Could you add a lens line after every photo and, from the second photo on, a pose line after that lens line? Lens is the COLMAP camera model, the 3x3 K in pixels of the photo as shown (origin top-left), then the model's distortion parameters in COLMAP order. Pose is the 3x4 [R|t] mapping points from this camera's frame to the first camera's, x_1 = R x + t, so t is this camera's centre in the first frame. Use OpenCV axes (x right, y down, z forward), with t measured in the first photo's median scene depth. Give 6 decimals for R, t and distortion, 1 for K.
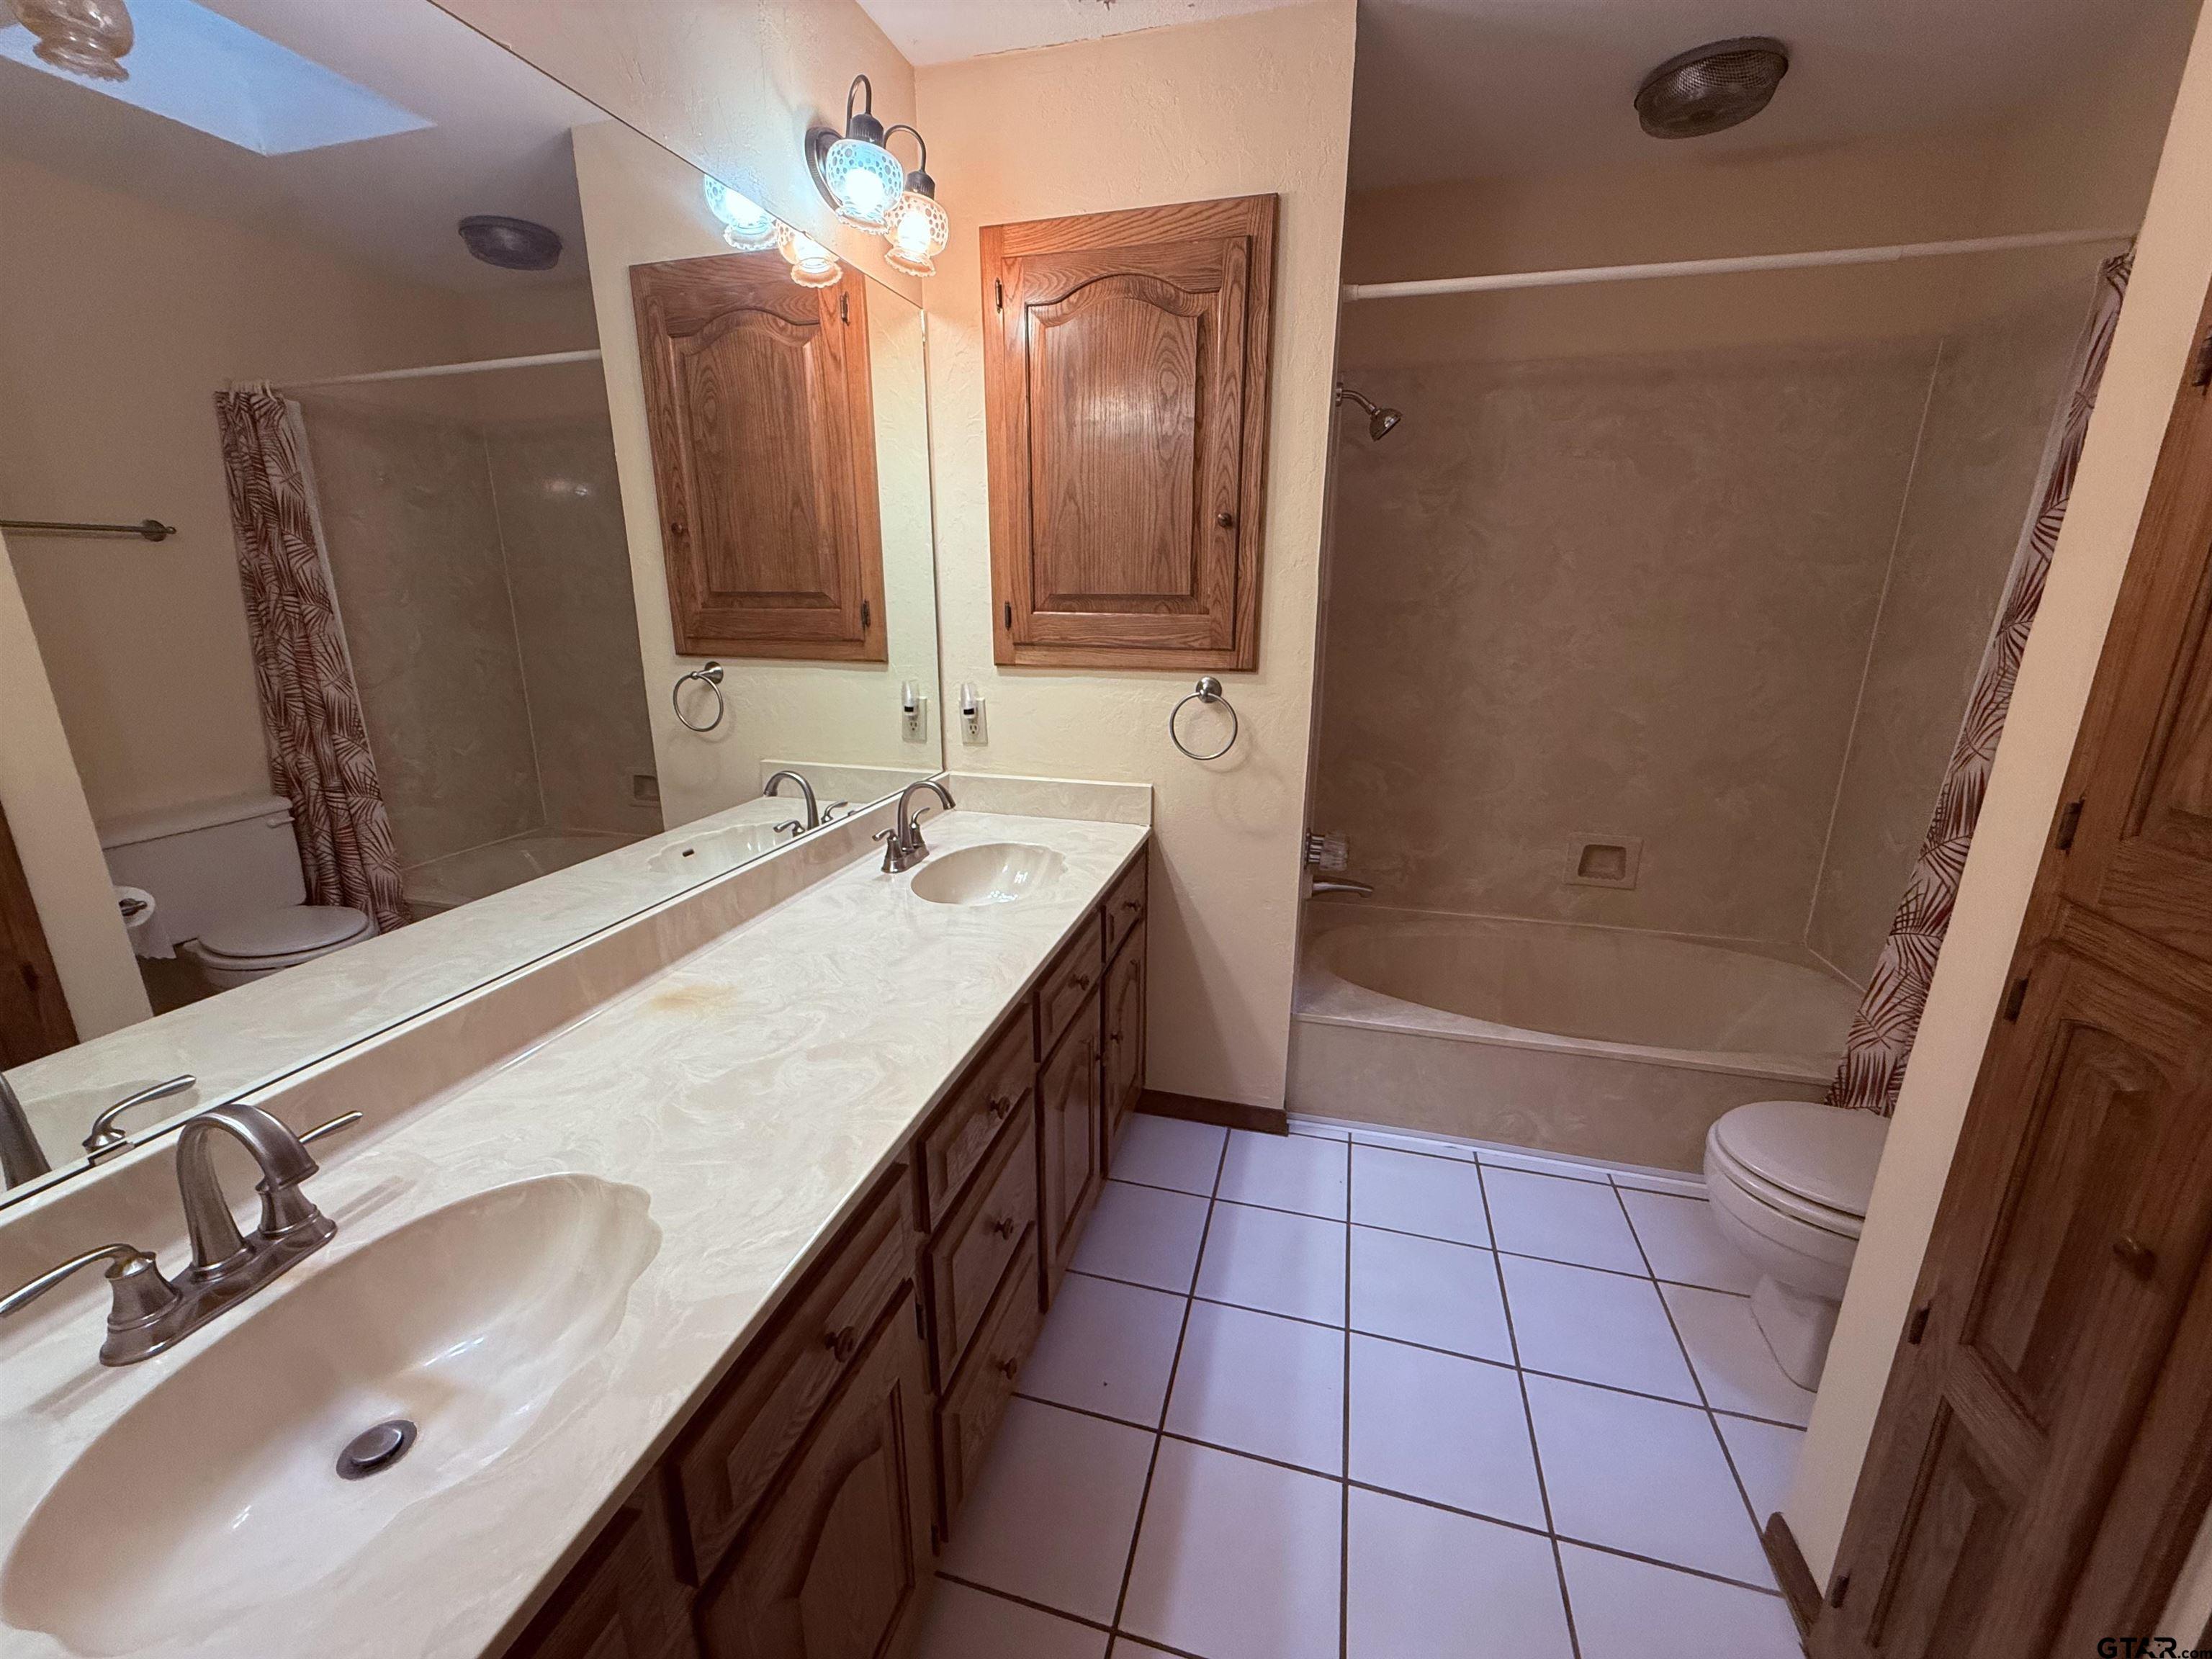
lens RADIAL K [[885.1, 0, 1104.1], [0, 885.1, 825.8], [0, 0, 1]] dist [-0.003756, -0.000096]
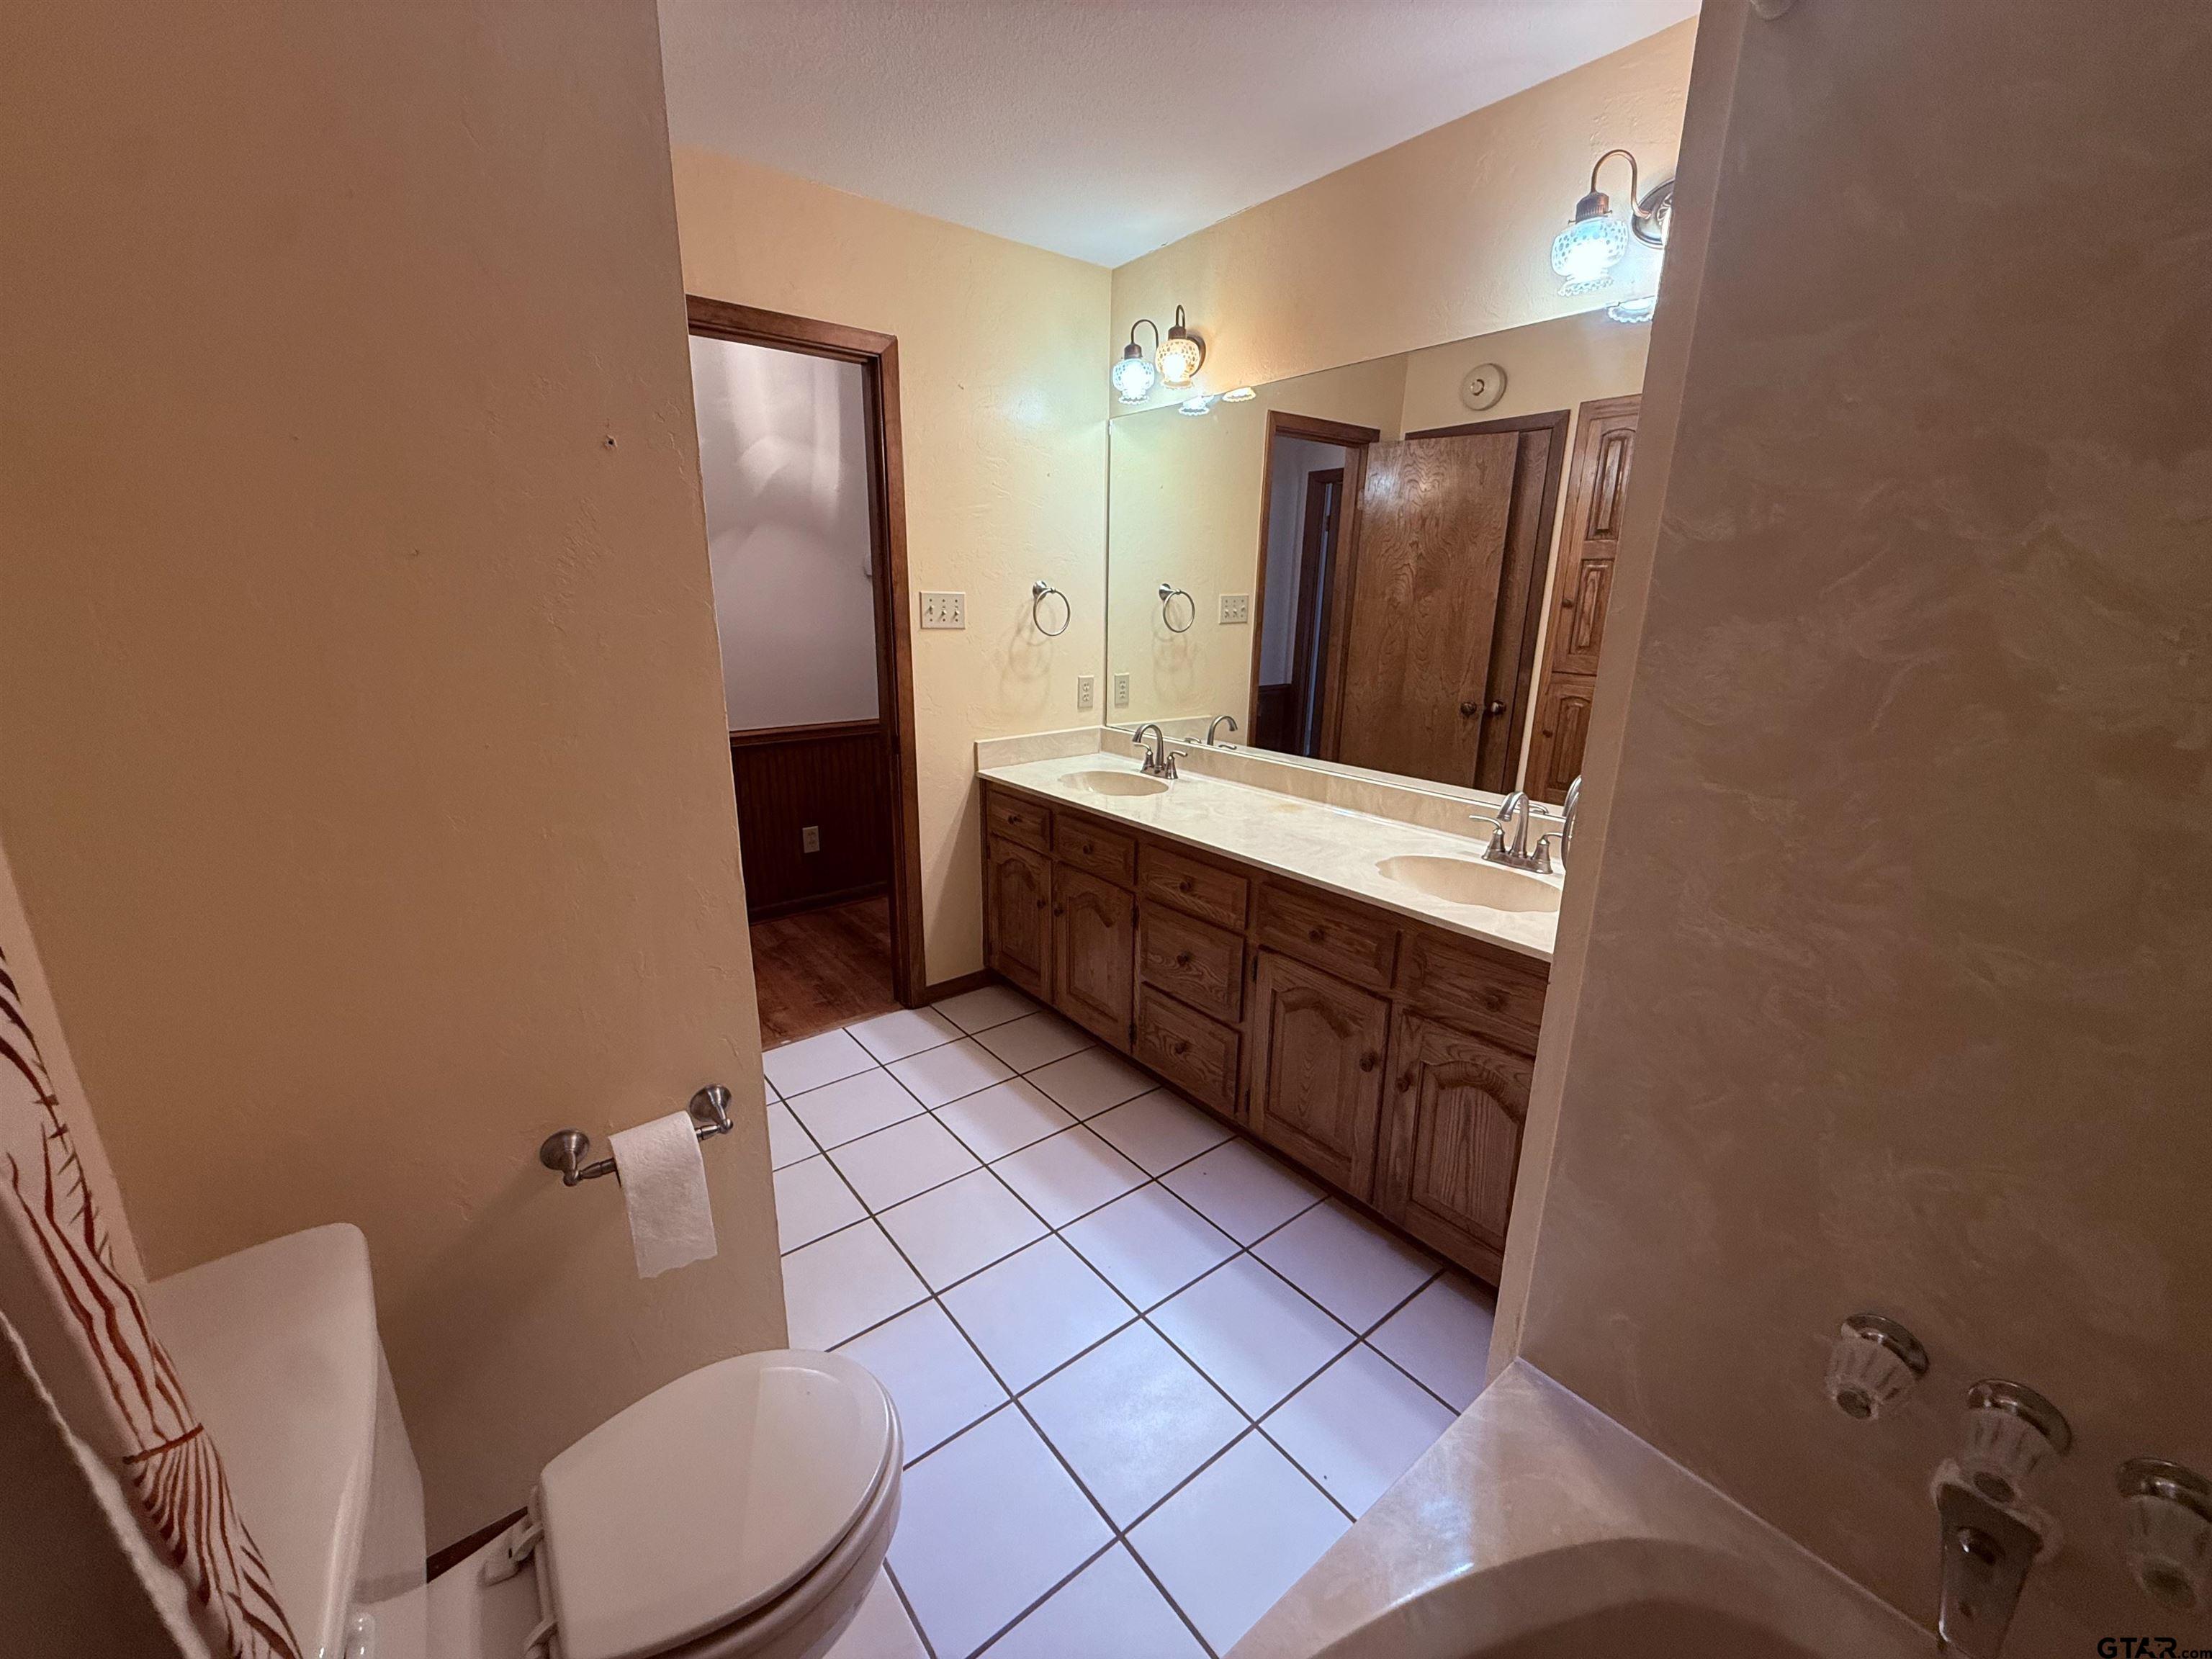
lens RADIAL K [[885.1, 0, 1107.6], [0, 885.1, 829.0], [0, 0, 1]] dist [-0.003756, -0.000096]
pose [[-0.594058, 0.205089, -0.777839, 1.068486], [-0.226680, 0.885089, 0.406489, -0.383716], [0.771823, 0.417799, -0.479304, 1.317927]]
